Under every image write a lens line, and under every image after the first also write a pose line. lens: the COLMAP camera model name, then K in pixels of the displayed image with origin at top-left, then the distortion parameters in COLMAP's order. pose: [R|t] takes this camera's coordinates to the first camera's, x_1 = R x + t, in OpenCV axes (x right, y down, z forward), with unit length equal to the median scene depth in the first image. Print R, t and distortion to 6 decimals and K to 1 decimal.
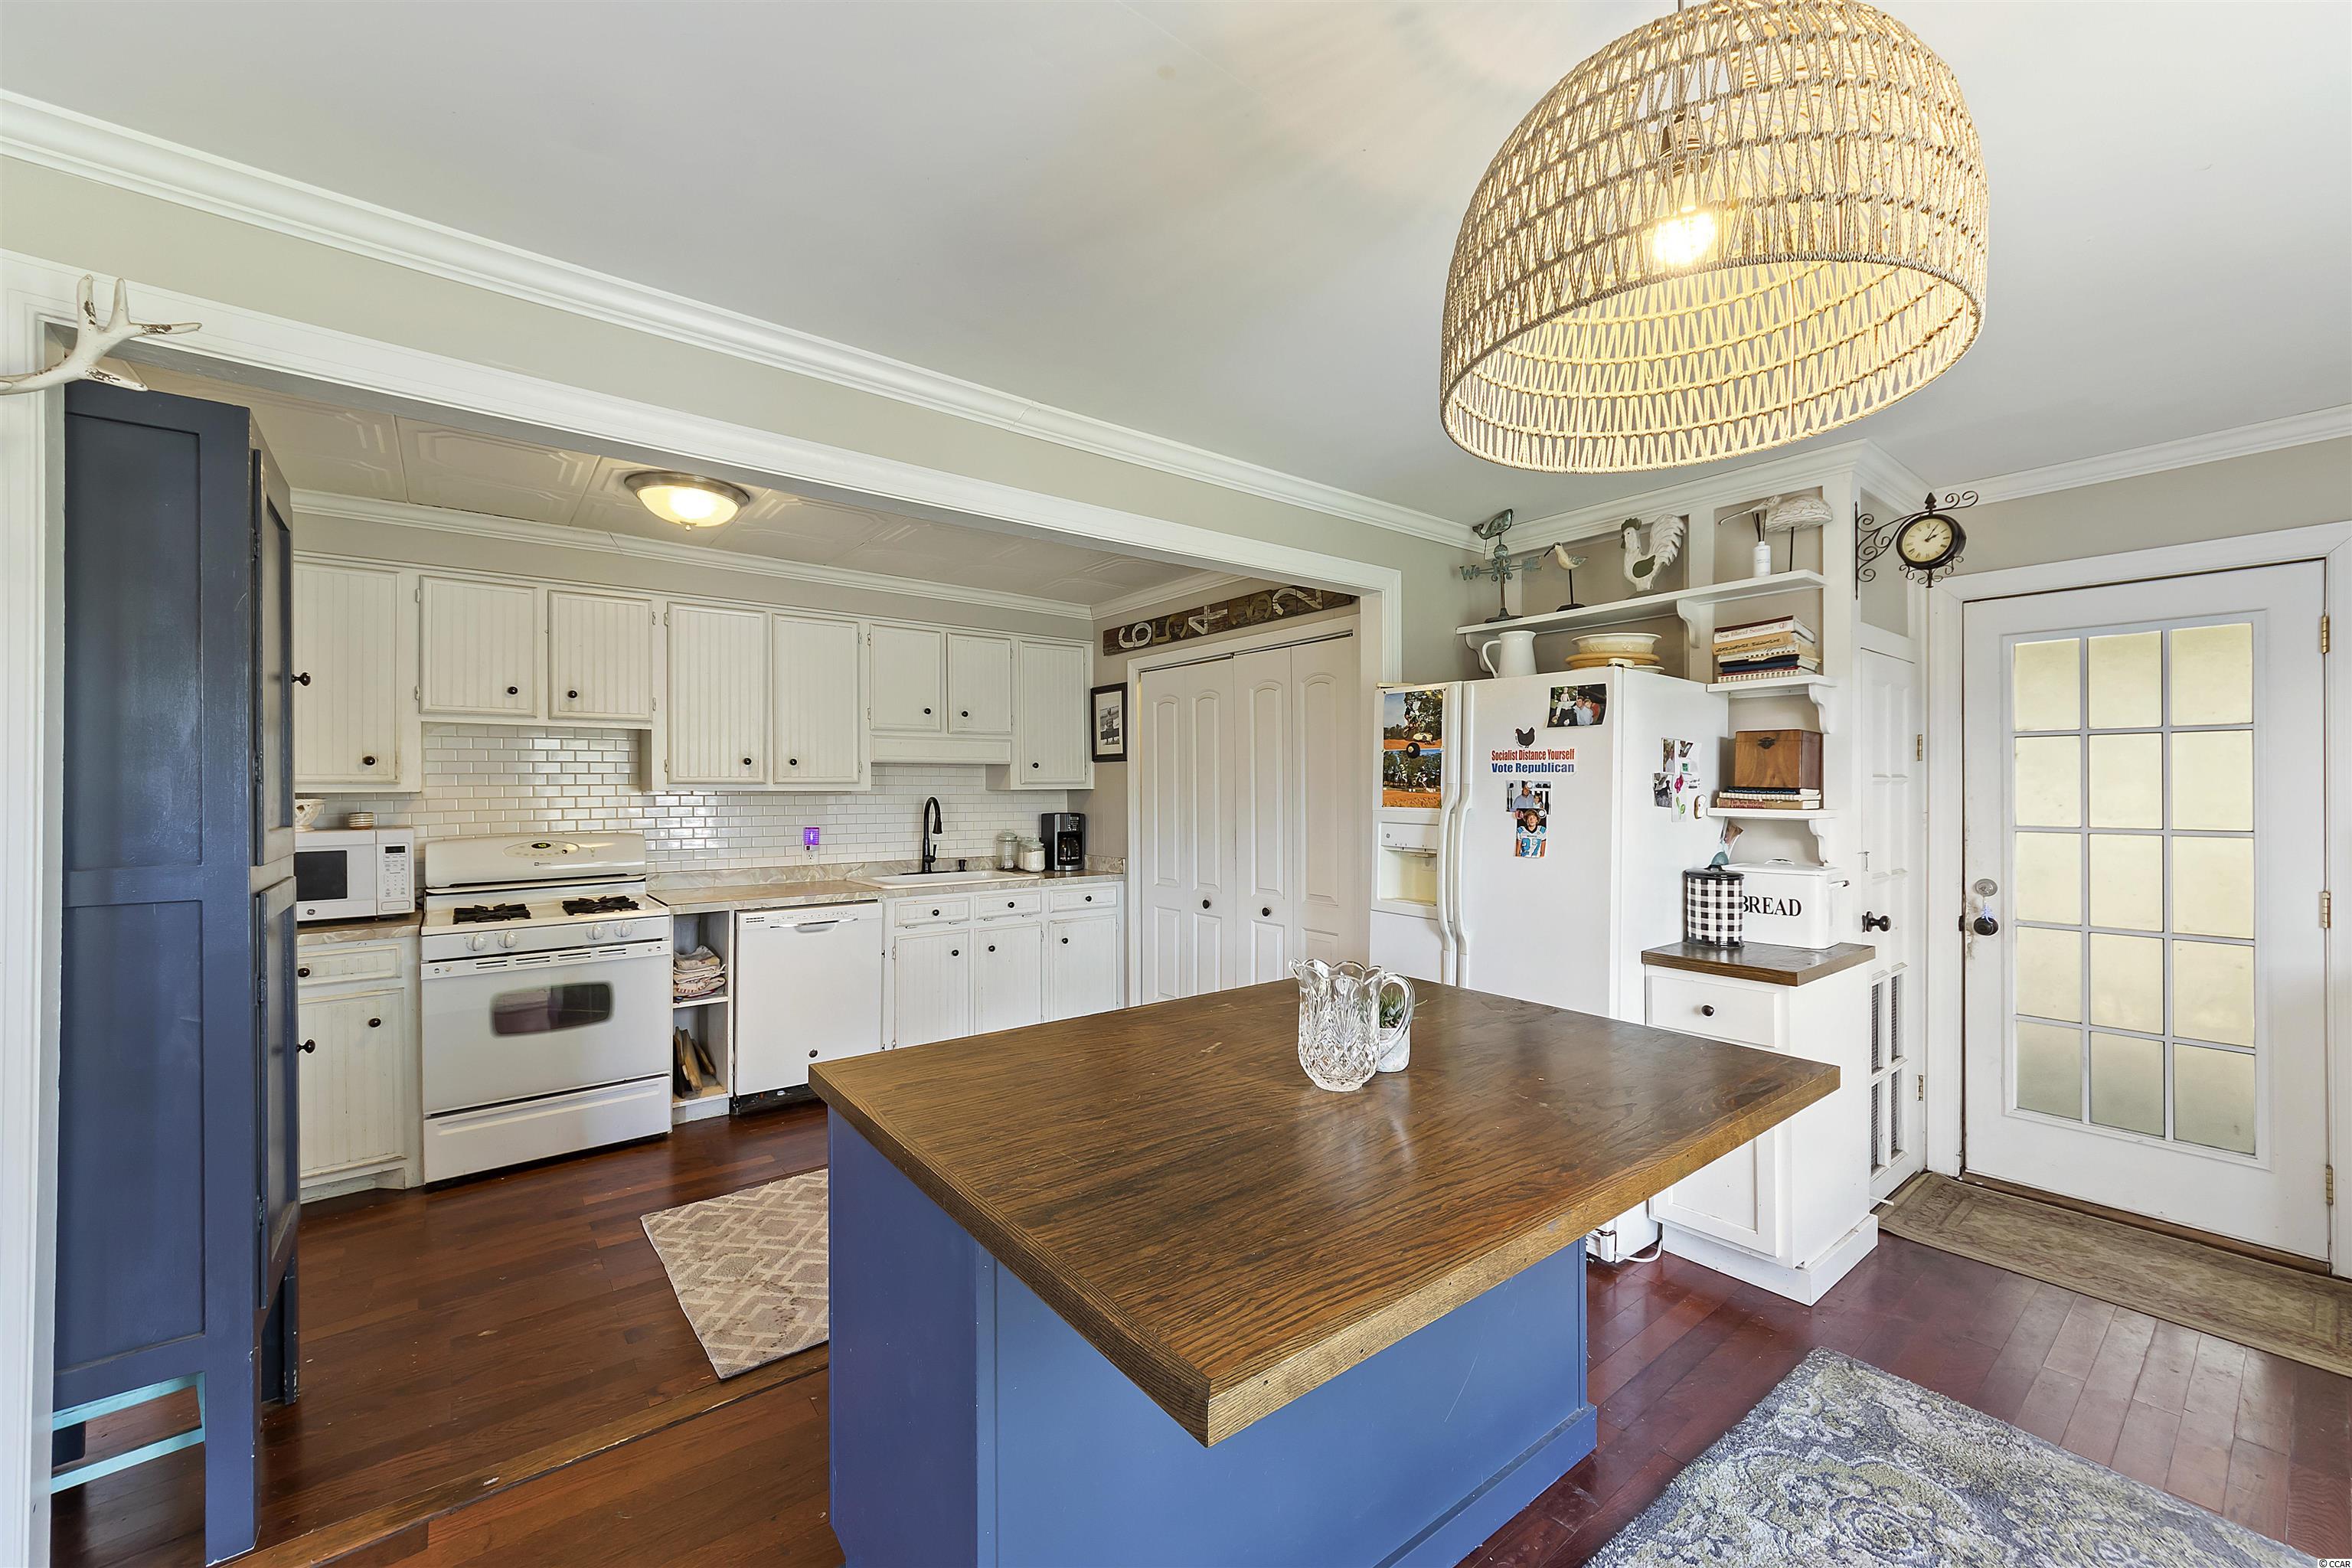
lens RADIAL K [[912.9, 0, 1183.3], [0, 912.9, 780.7], [0, 0, 1]] dist [-0.003386, -0.000515]
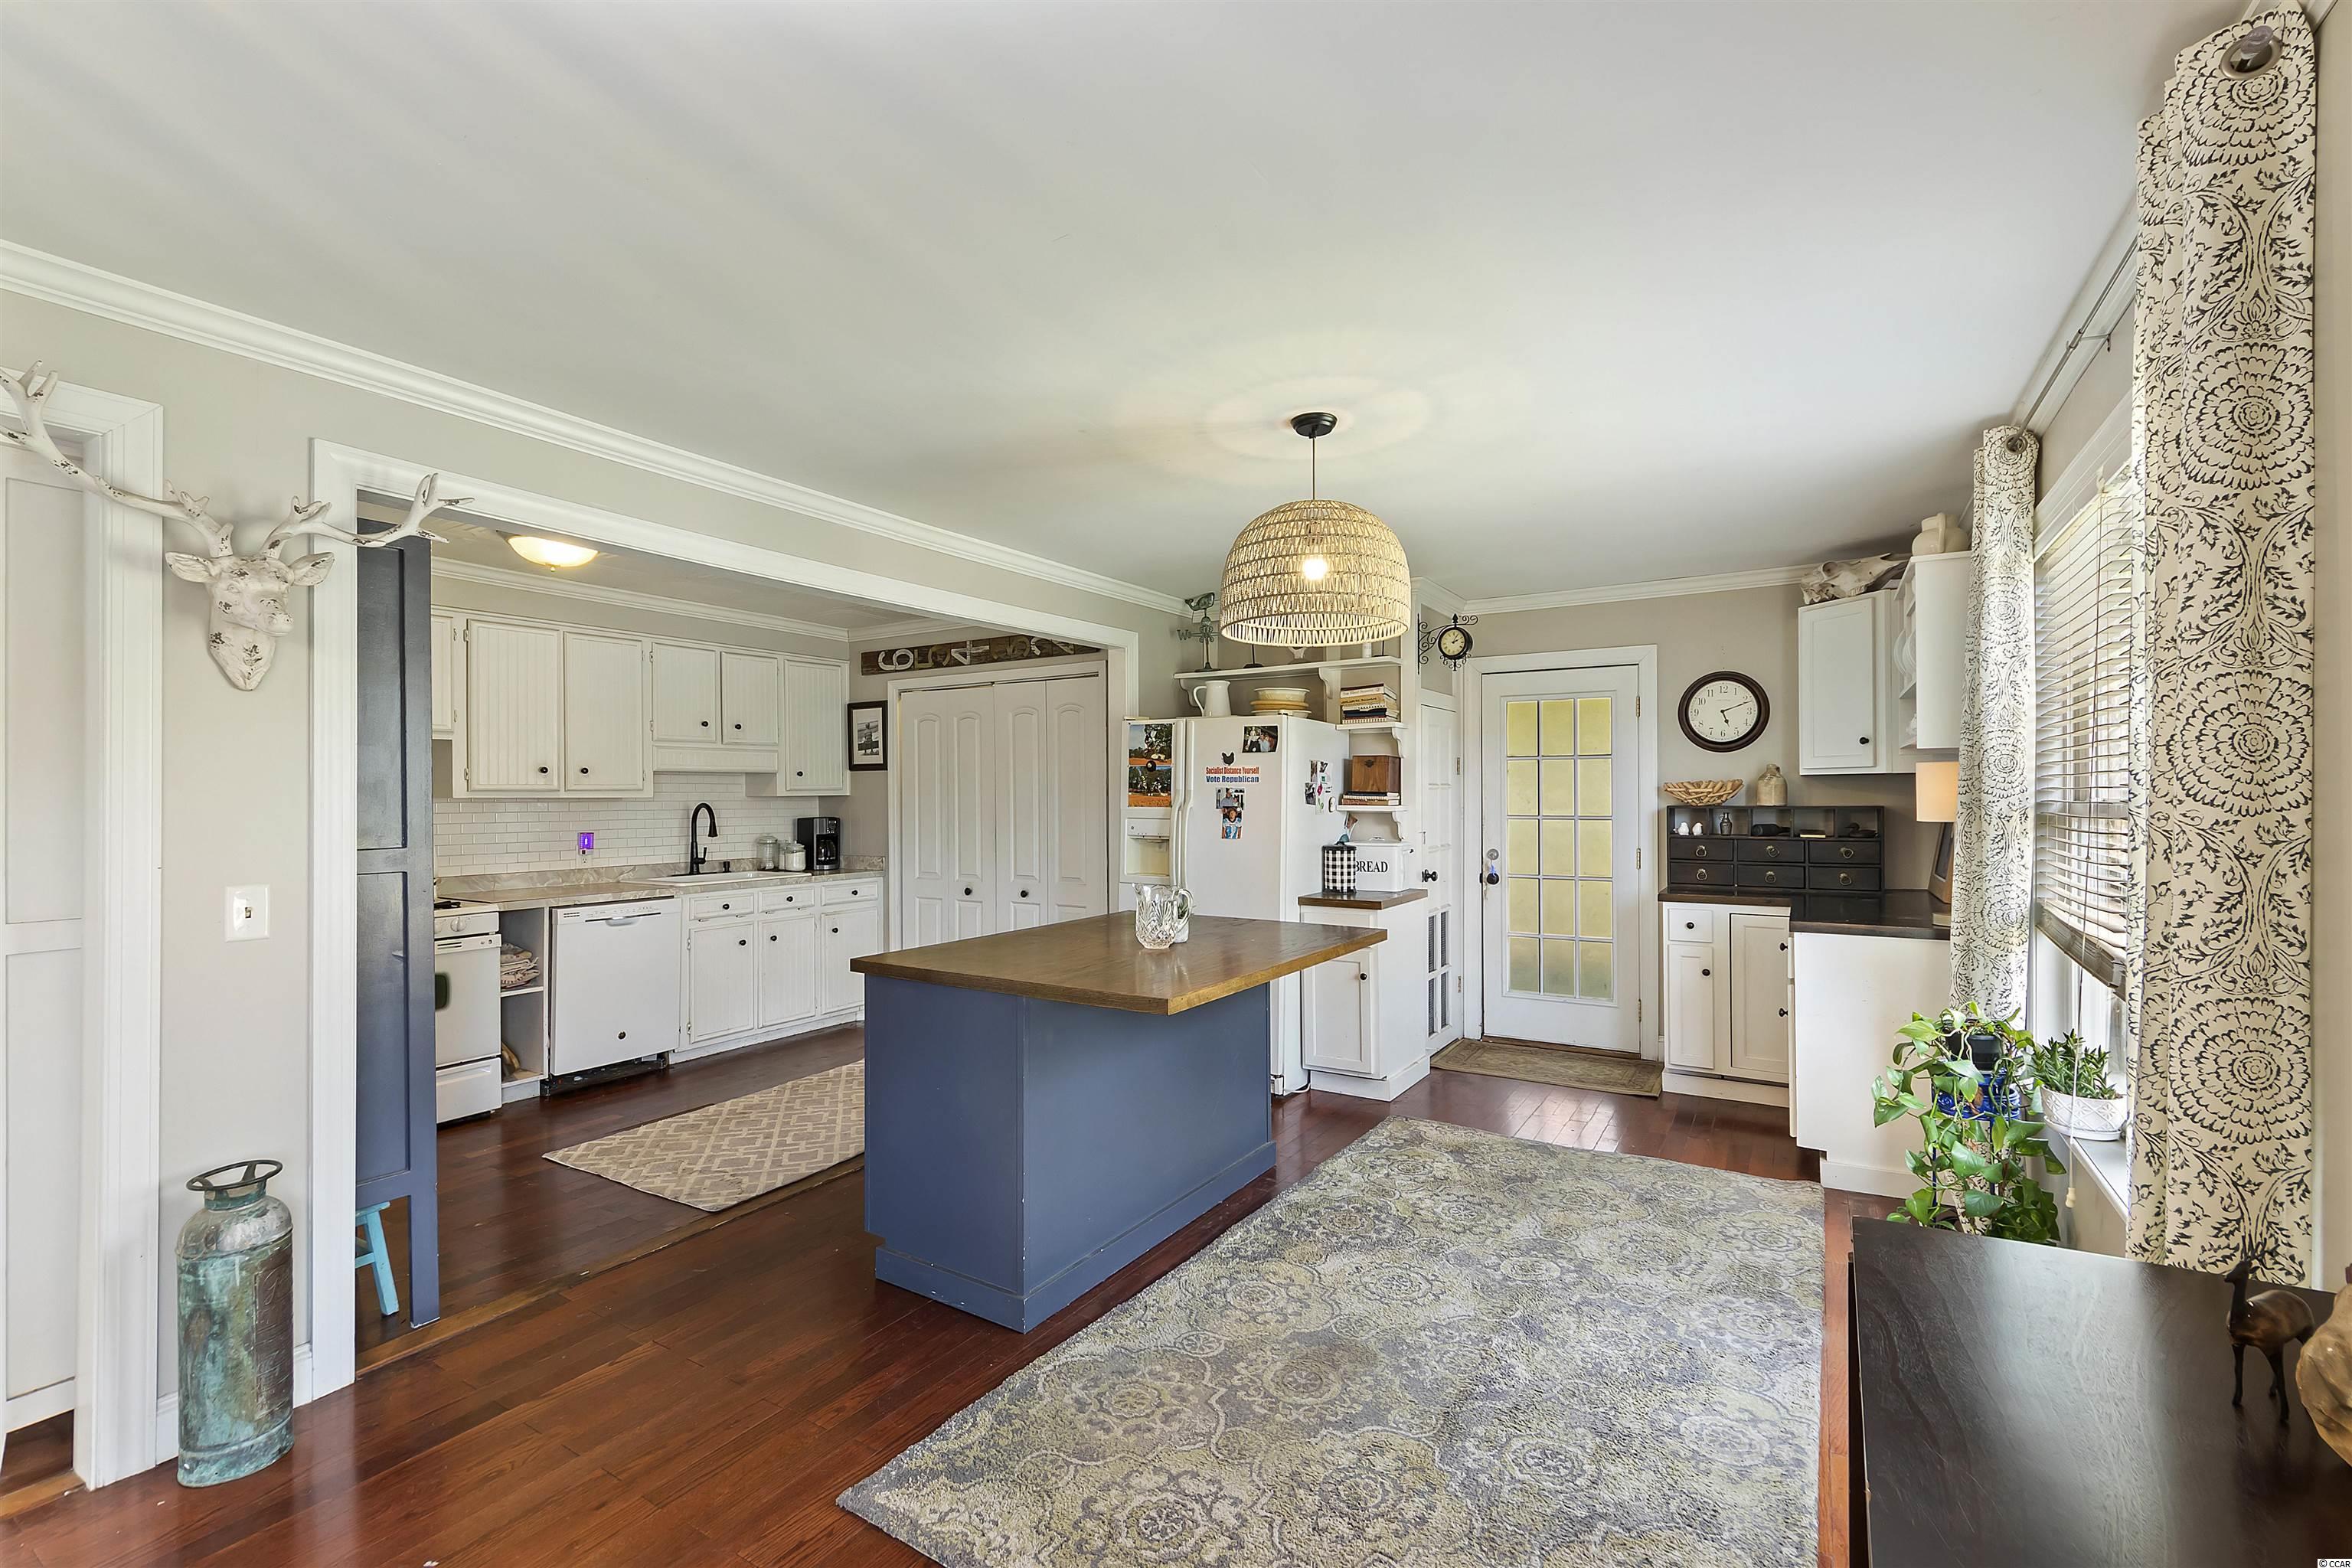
lens RADIAL K [[1028.0, 0, 1176.0], [0, 1028.0, 784.0], [0, 0, 1]] dist [-0.000790, -0.000079]
pose [[0.939074, 0.000154, 0.343716, -0.254081], [0.000634, 0.999997, -0.002179, -0.002299], [-0.343716, 0.002264, 0.939071, -0.493626]]
